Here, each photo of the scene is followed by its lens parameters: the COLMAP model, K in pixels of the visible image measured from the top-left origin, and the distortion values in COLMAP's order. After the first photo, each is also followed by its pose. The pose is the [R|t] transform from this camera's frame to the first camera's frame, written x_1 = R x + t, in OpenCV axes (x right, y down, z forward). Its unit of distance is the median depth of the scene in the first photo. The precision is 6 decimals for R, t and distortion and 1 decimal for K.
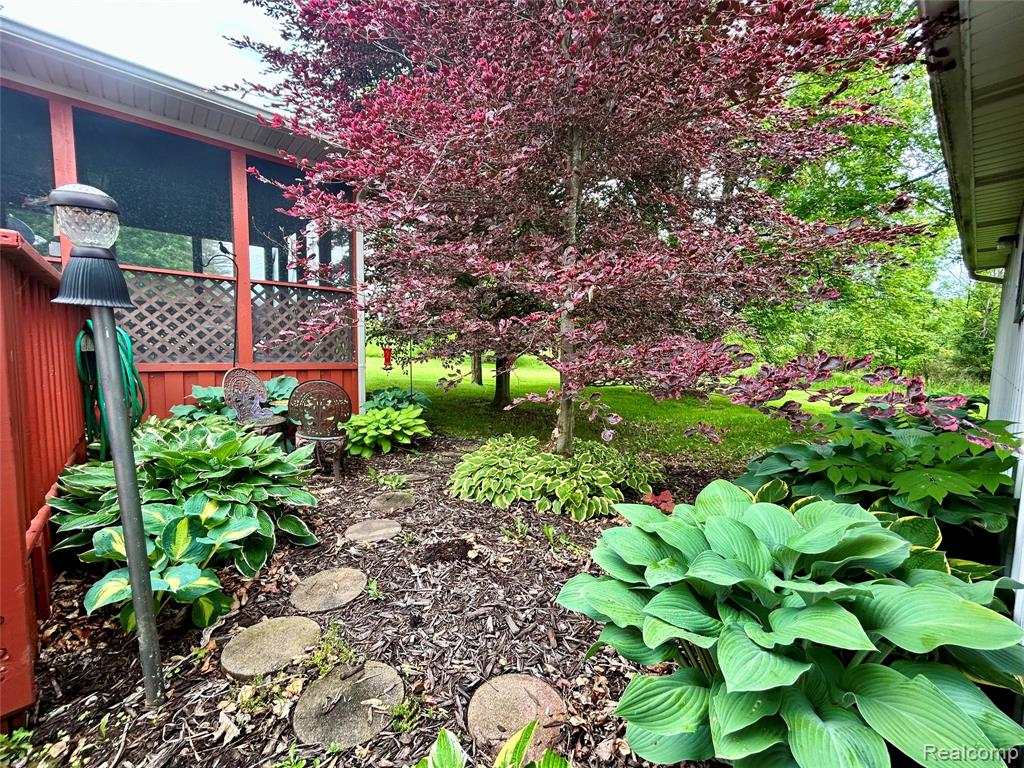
lens RADIAL K [[416.1, 0, 512.0], [0, 416.1, 384.0], [0, 0, 1]] dist [-0.001235, 0.001016]
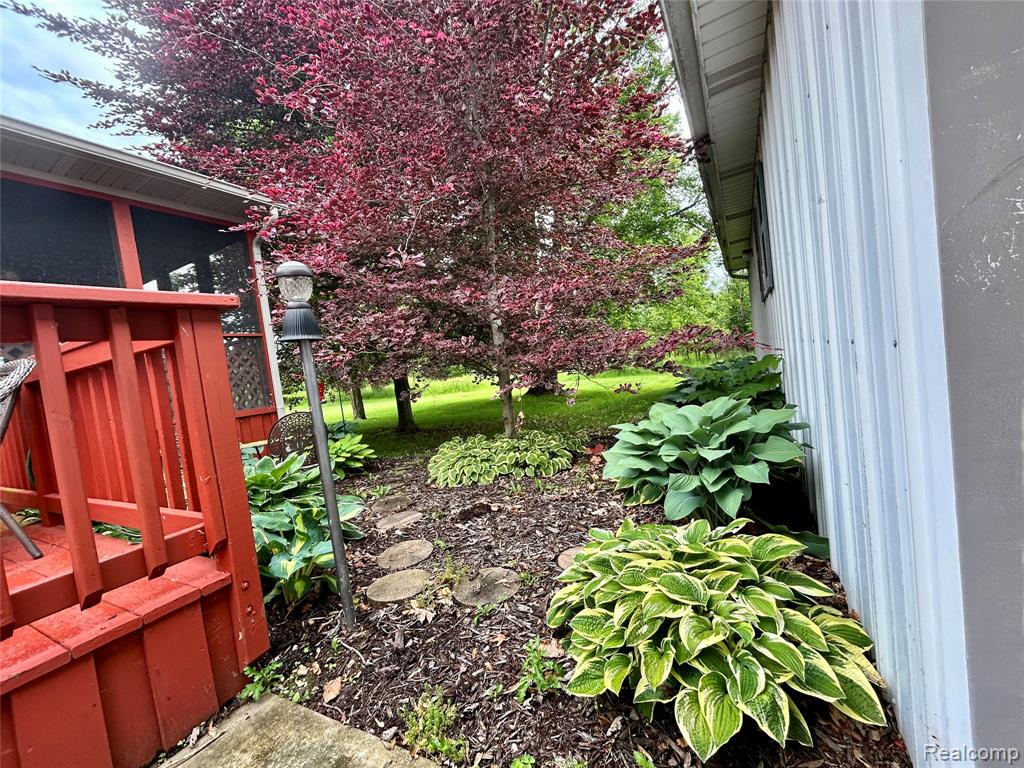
lens RADIAL K [[416.1, 0, 512.0], [0, 416.1, 384.0], [0, 0, 1]] dist [-0.001235, 0.001016]
pose [[0.933224, -0.155905, 0.323707, -0.310706], [0.174481, 0.984234, -0.028984, 0.050494], [-0.314085, 0.083529, 0.945713, -0.229593]]
